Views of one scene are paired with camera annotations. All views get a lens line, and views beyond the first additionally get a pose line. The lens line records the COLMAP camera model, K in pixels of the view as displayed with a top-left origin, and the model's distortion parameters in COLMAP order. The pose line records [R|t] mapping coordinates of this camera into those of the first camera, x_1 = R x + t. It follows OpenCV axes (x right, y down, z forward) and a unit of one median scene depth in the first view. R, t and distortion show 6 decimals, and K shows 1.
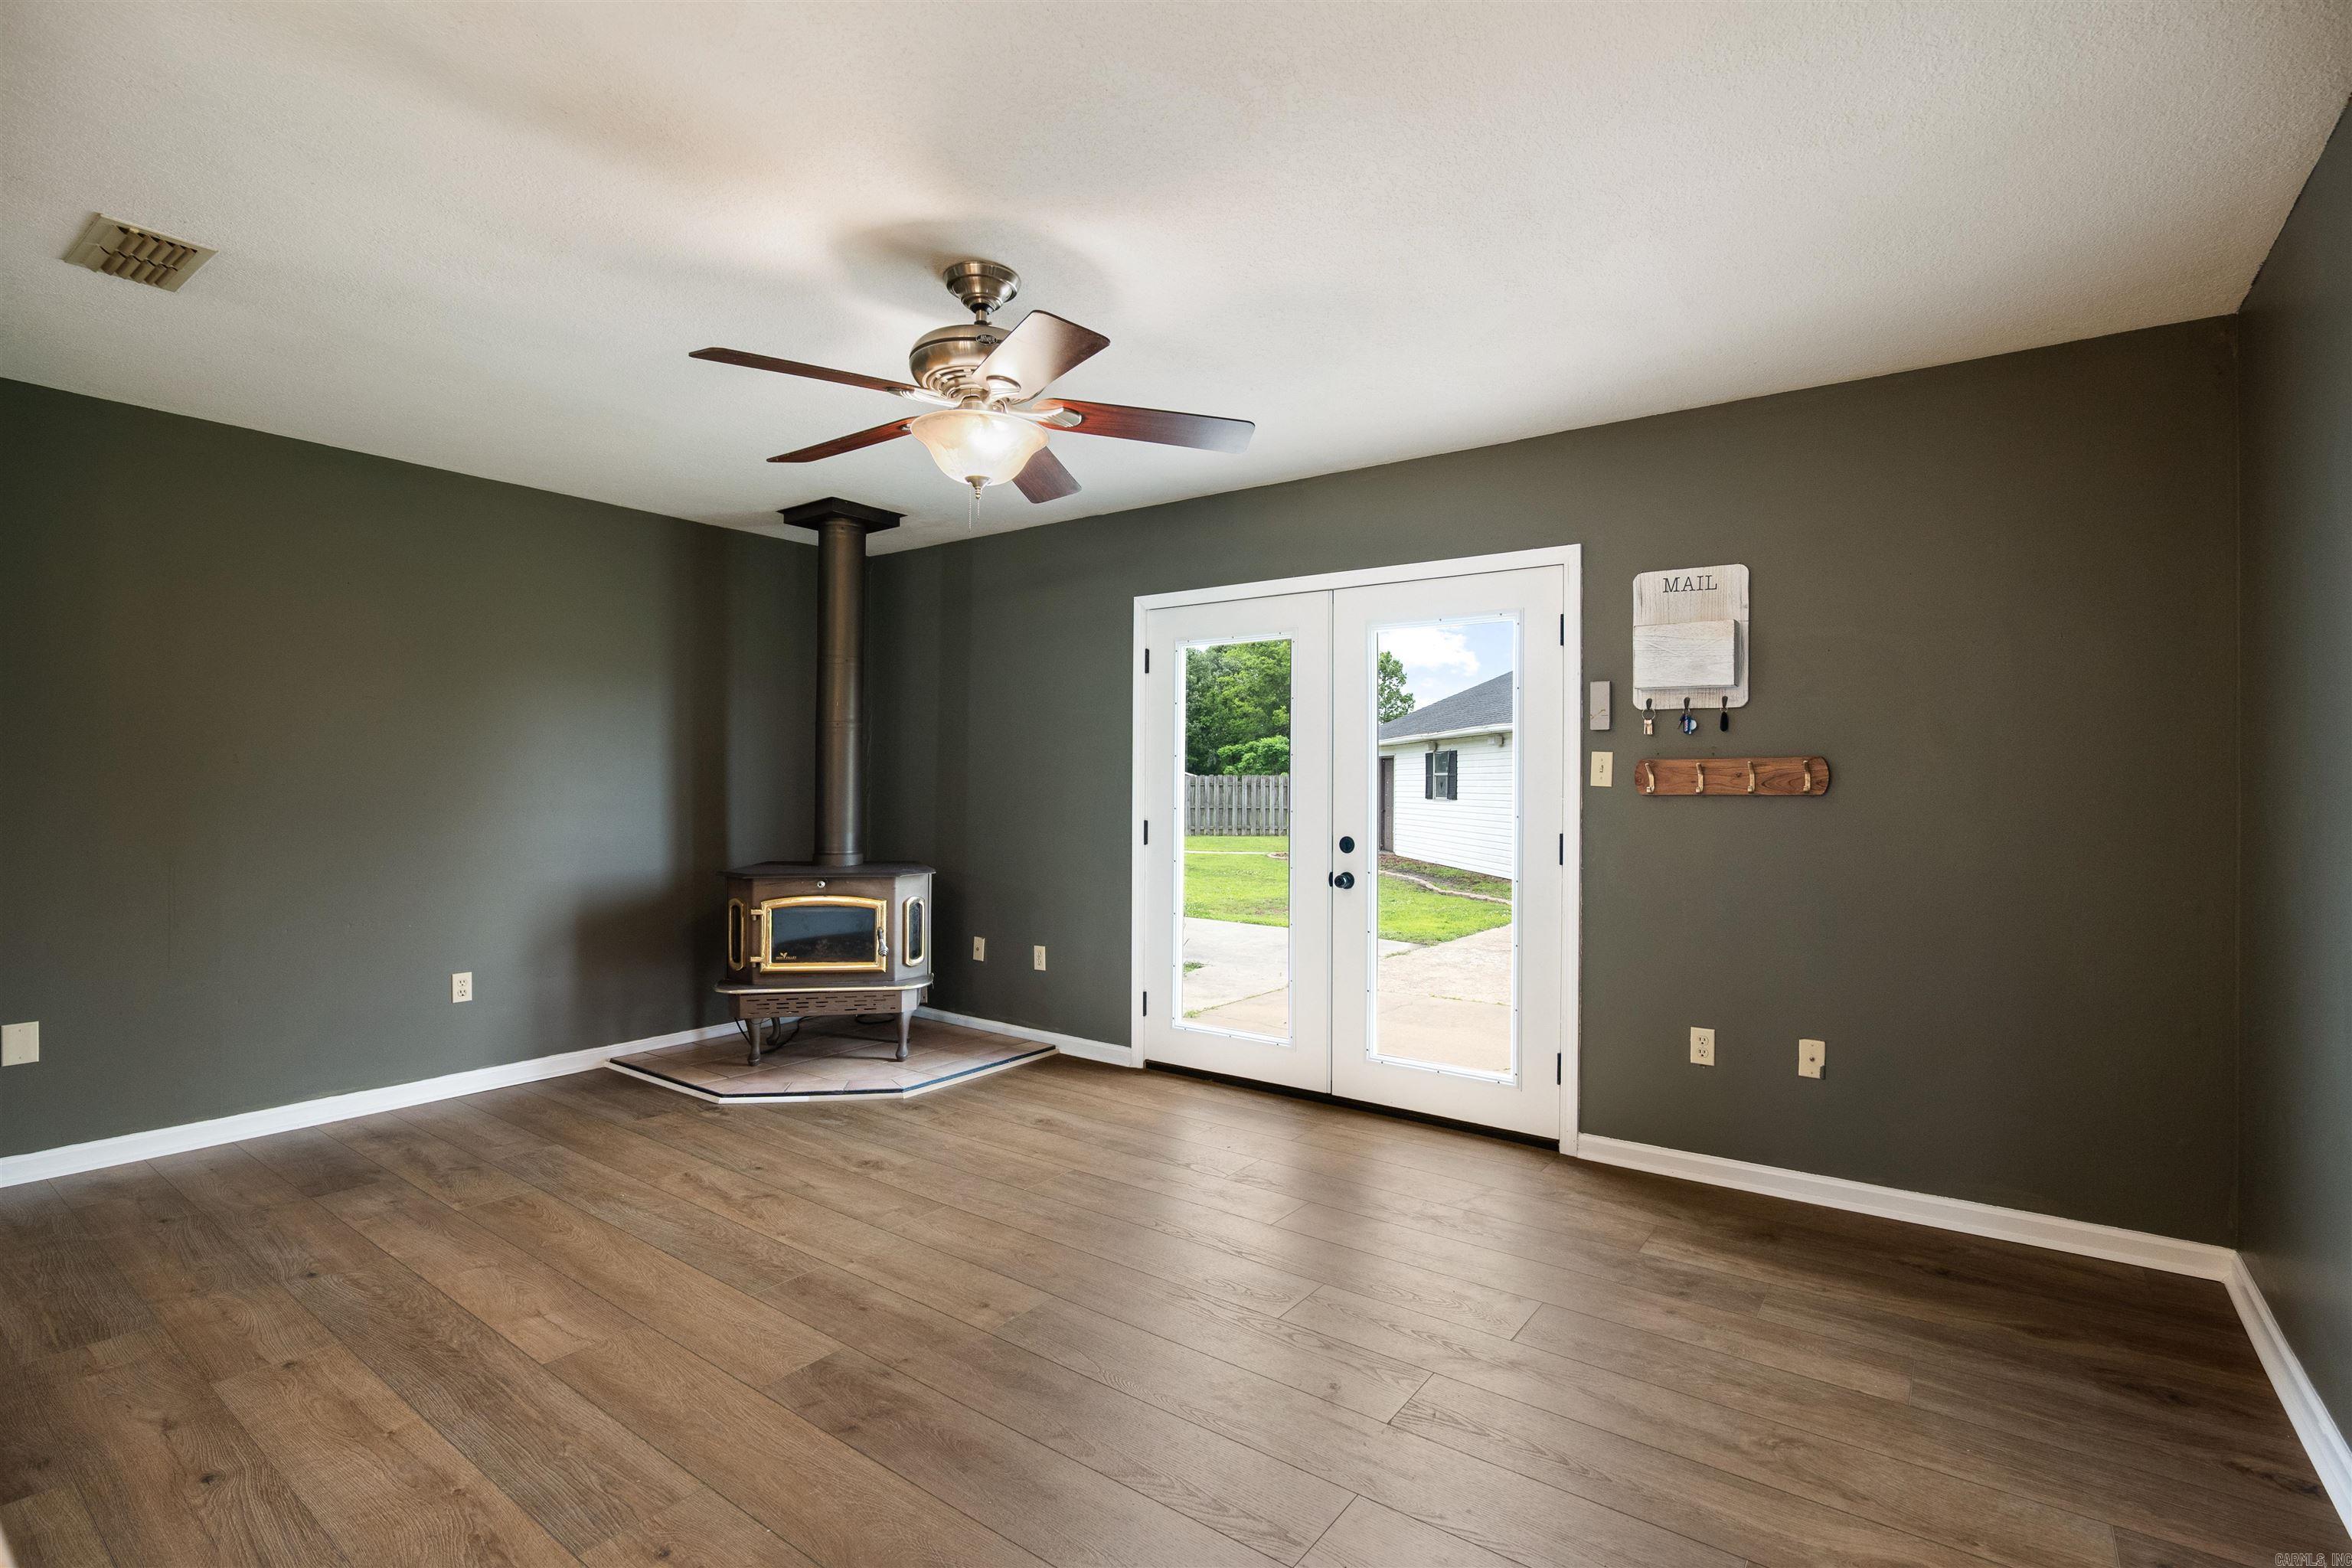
lens RADIAL K [[1092.3, 0, 1176.0], [0, 1092.3, 784.0], [0, 0, 1]] dist [-0.023338, 0.000988]
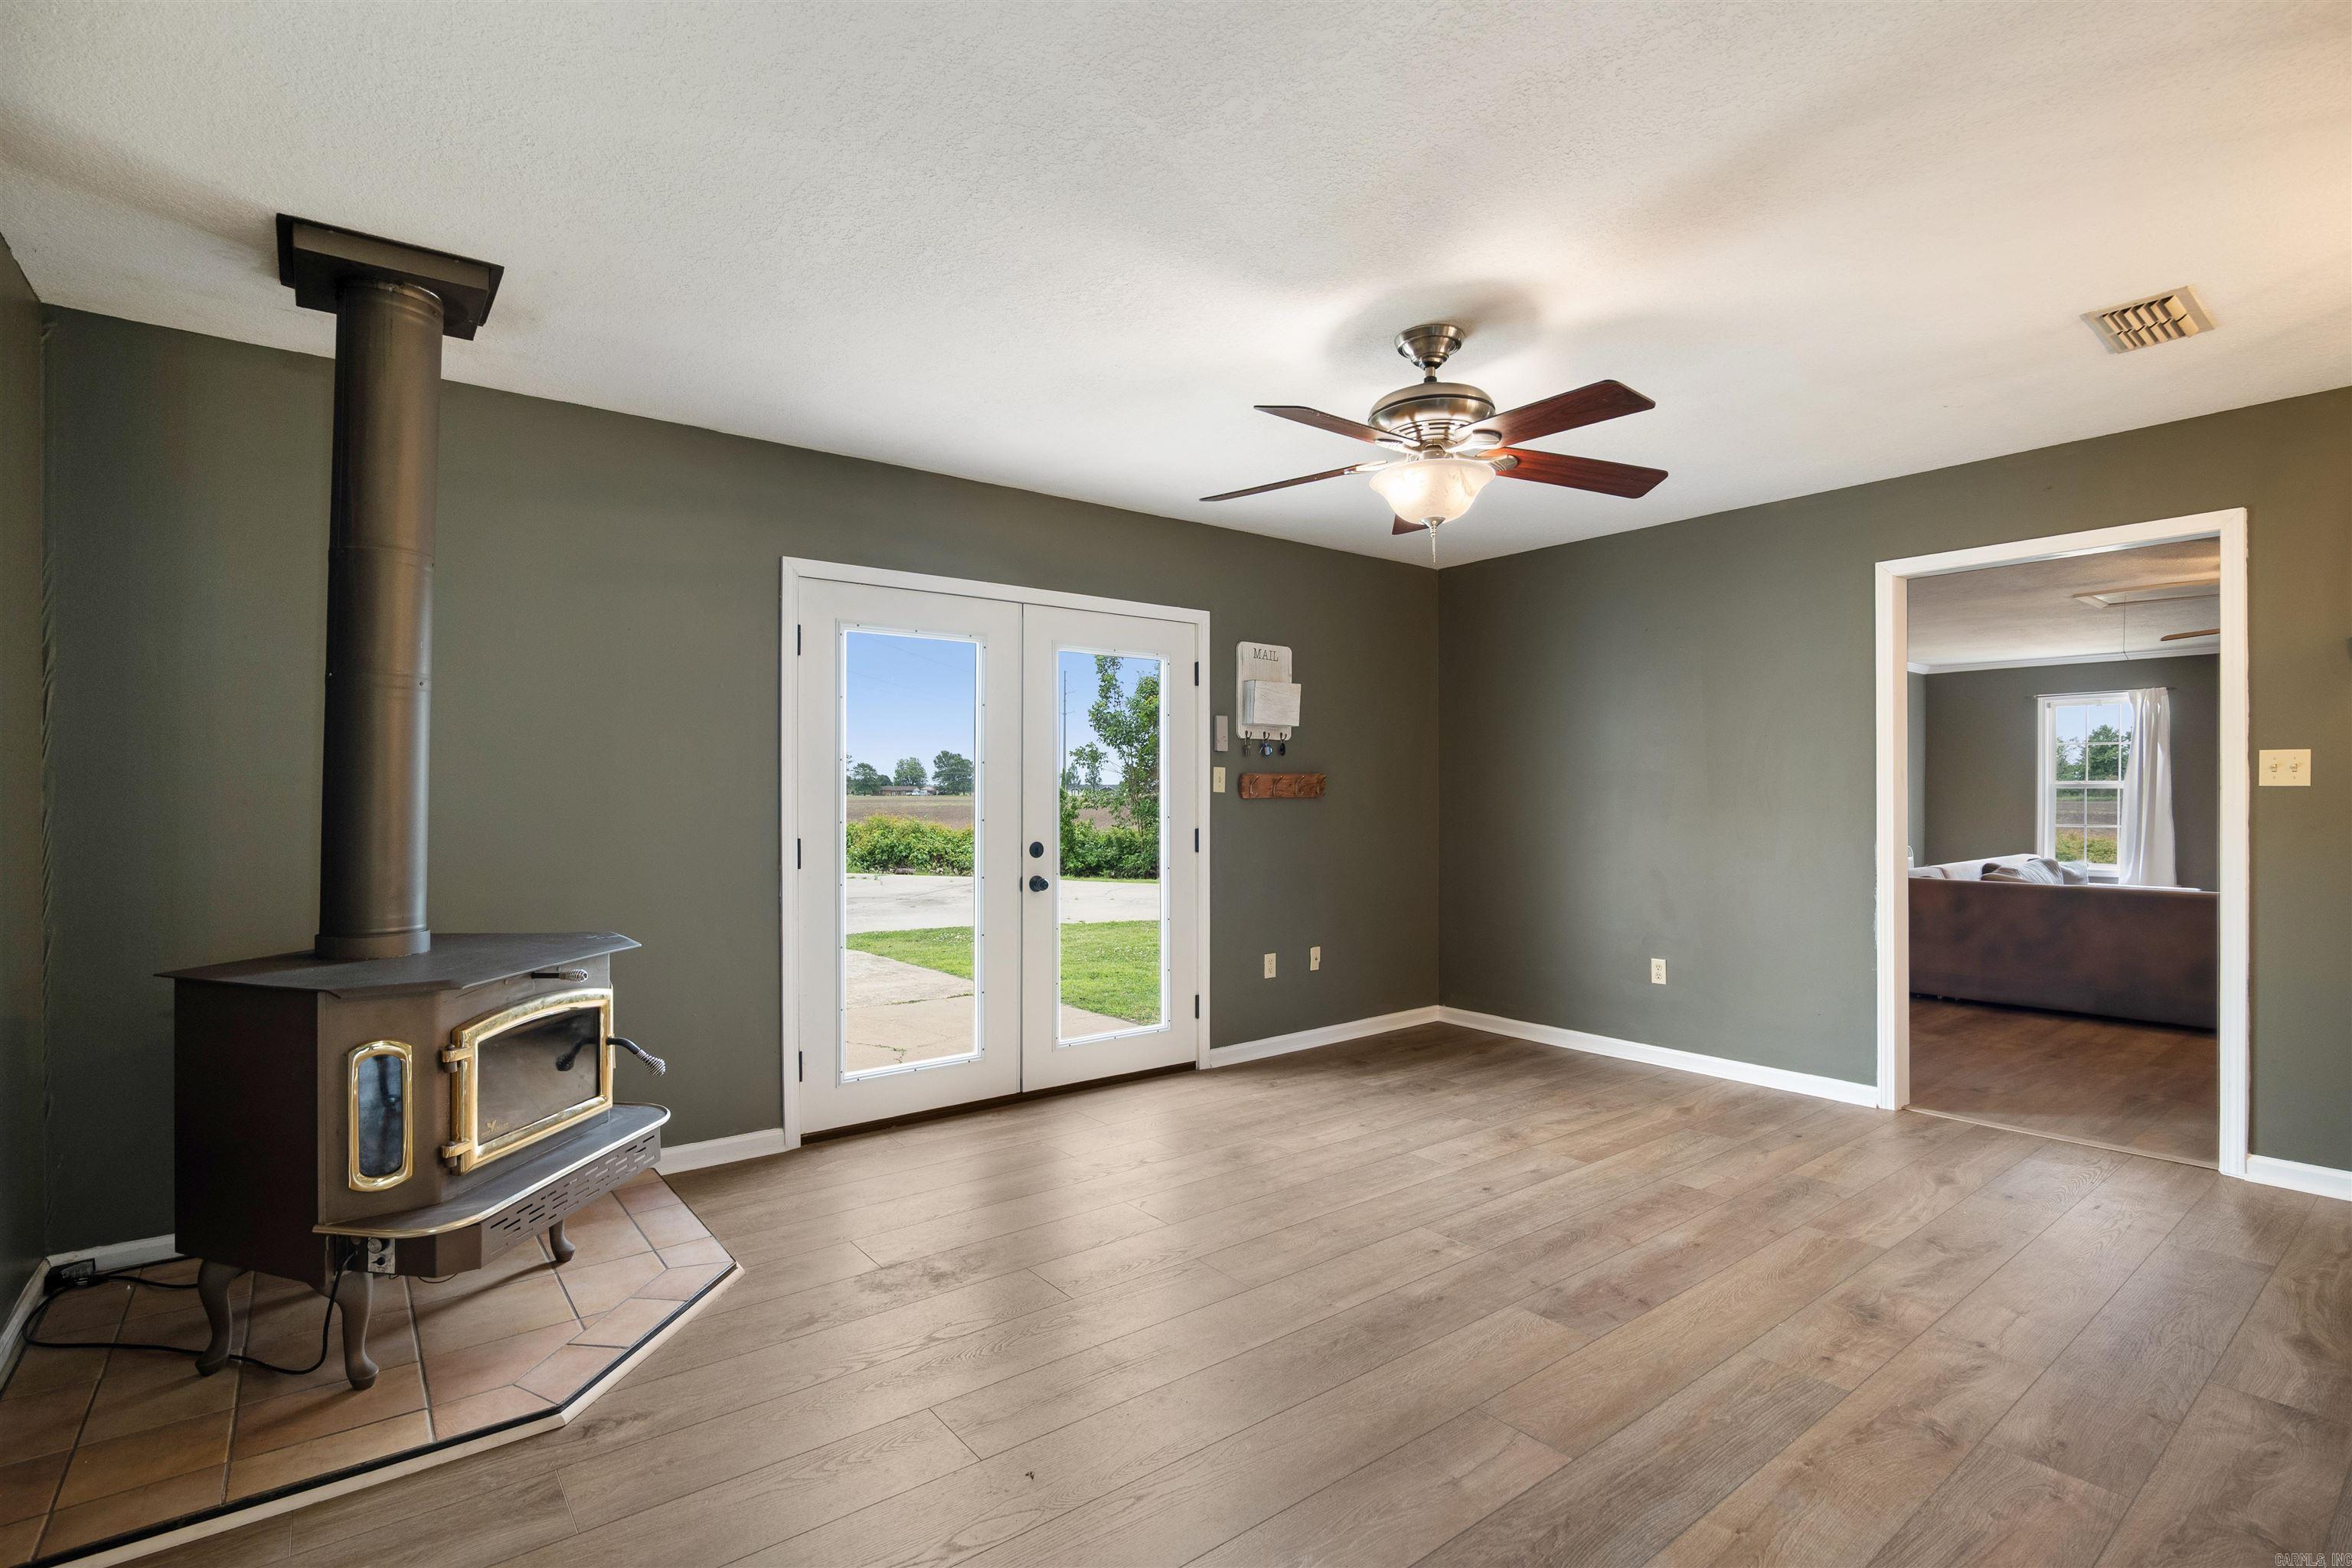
lens RADIAL K [[1105.1, 0, 1175.8], [0, 1105.1, 802.1], [0, 0, 1]] dist [-0.024287, 0.000767]
pose [[0.272484, -0.014129, 0.962057, -1.015448], [0.004036, 0.999900, 0.013541, -0.004873], [-0.962152, 0.000193, 0.272514, 0.713060]]
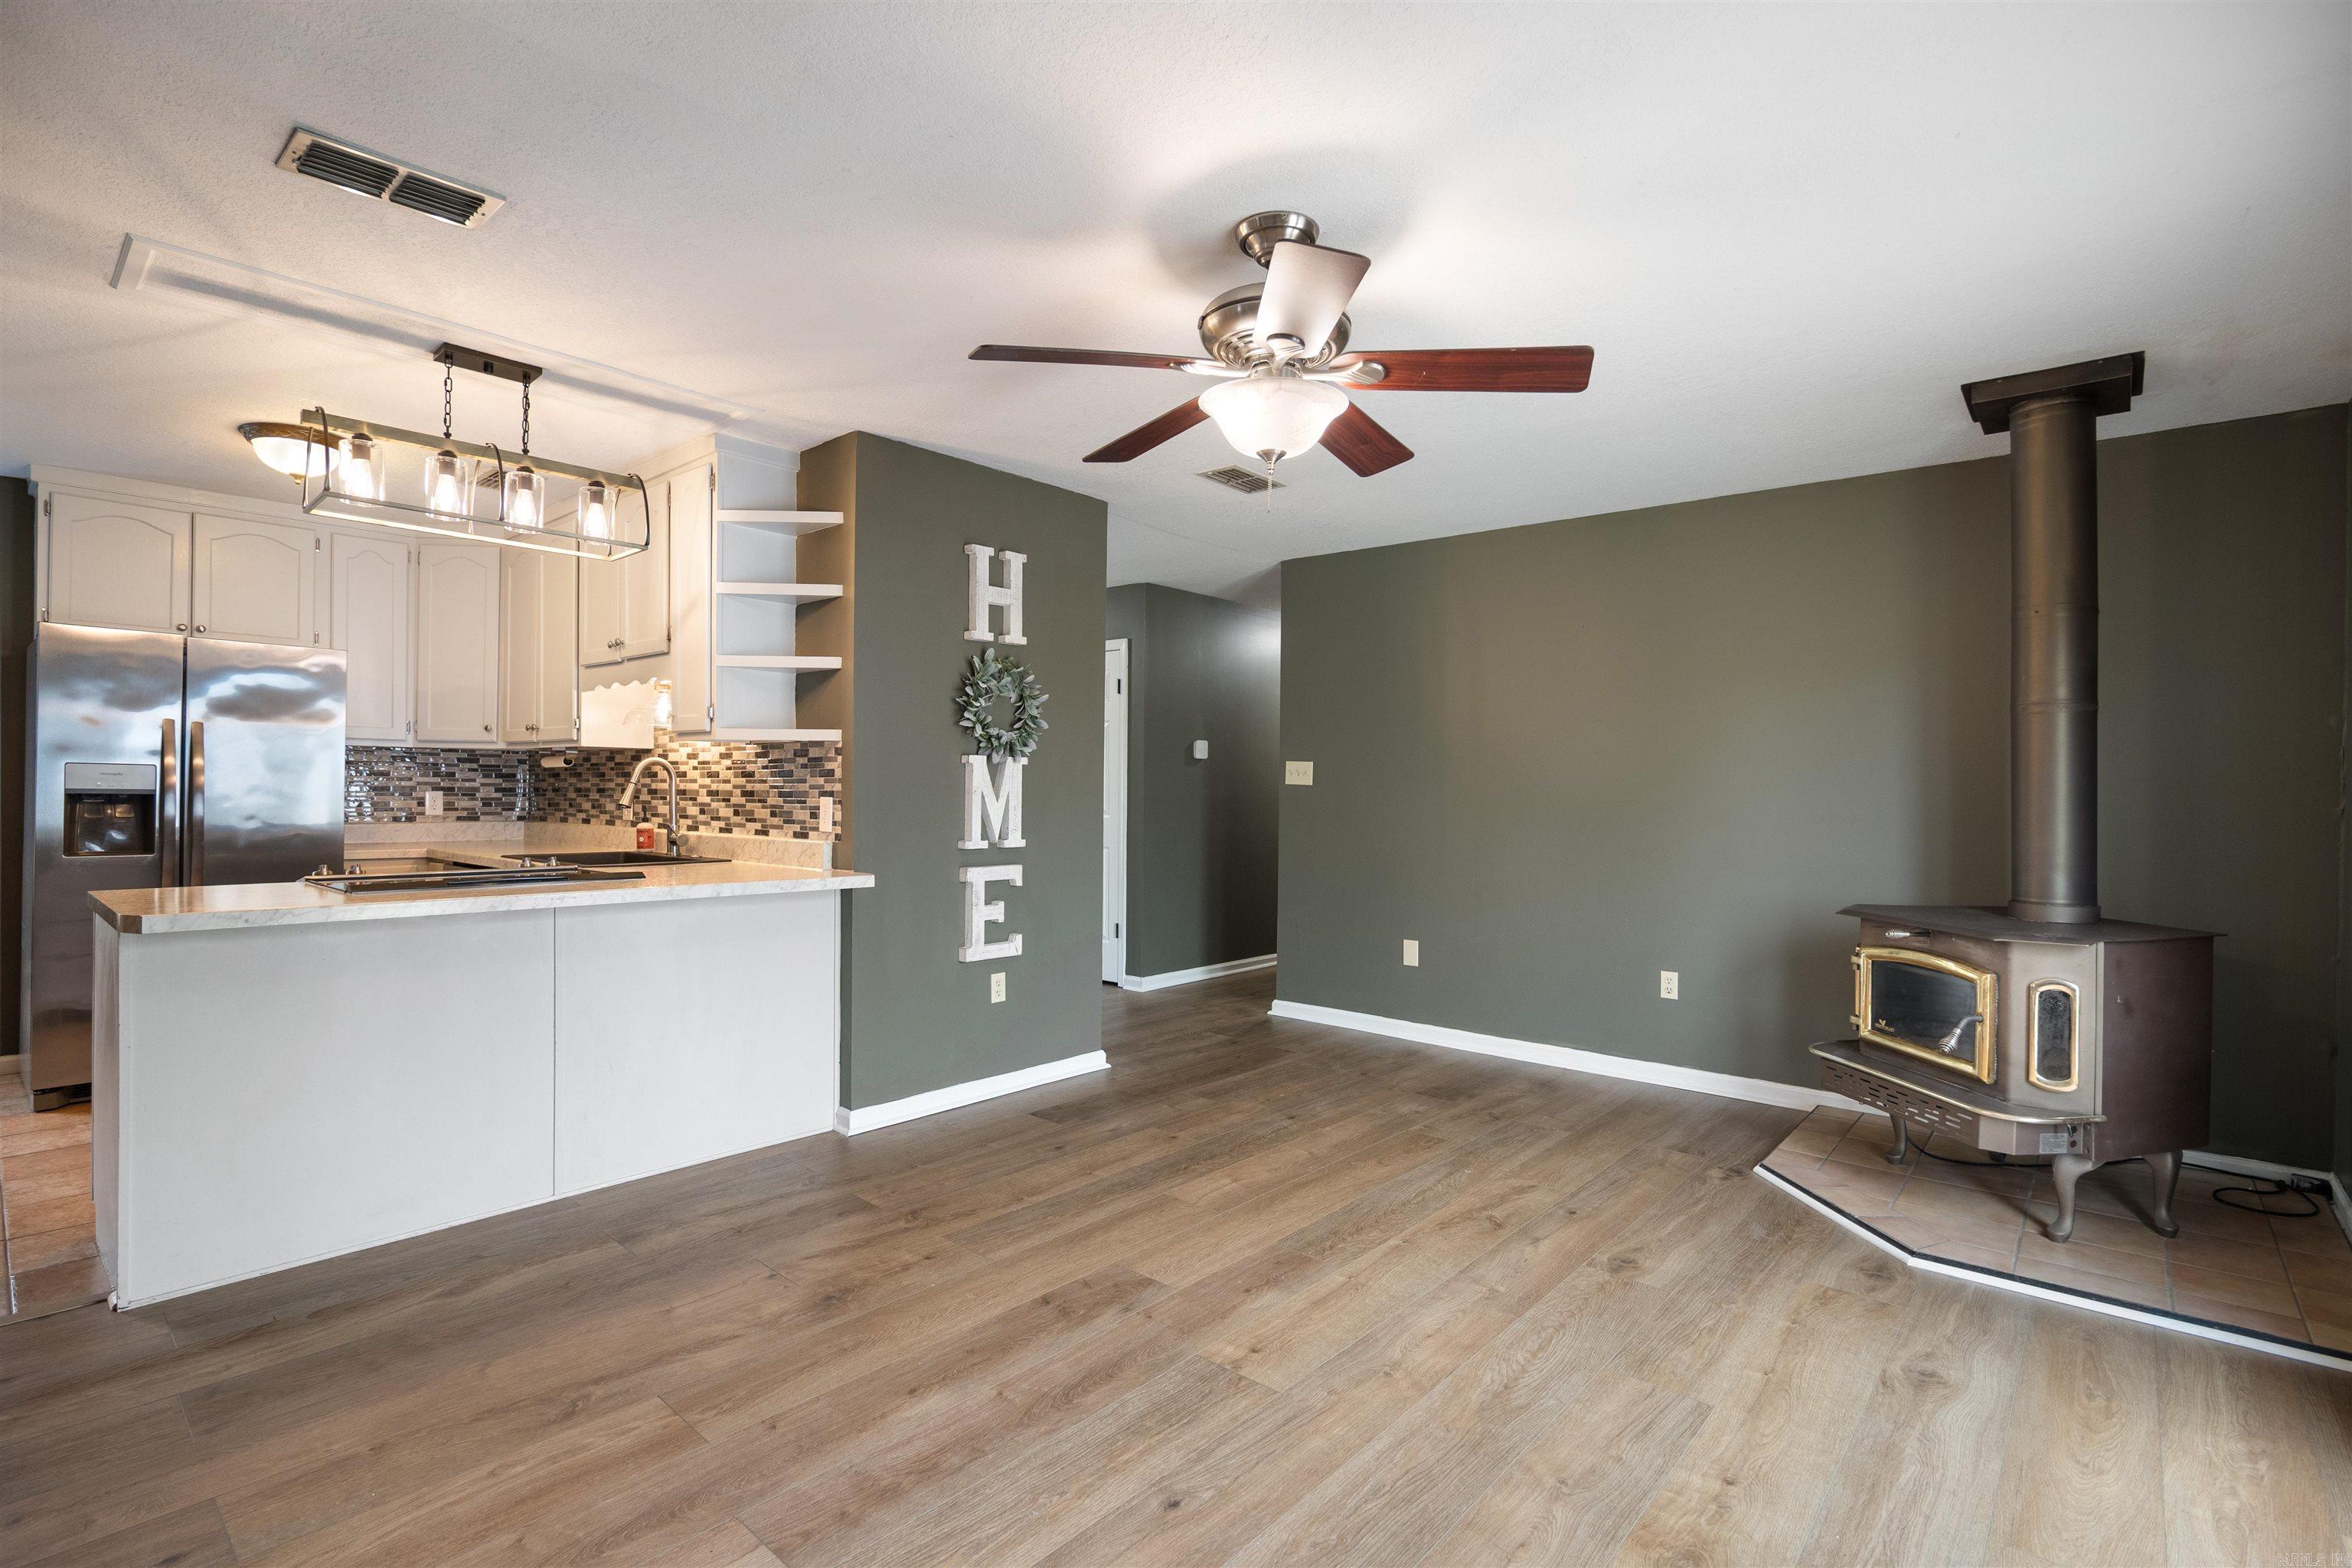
lens RADIAL K [[1078.8, 0, 1176.8], [0, 1078.8, 798.7], [0, 0, 1]] dist [-0.018542, 0.000523]
pose [[-0.089766, 0.002469, -0.995960, 0.552688], [-0.013366, 0.999904, 0.003684, 0.007080], [0.995873, 0.013643, -0.089724, 0.758801]]
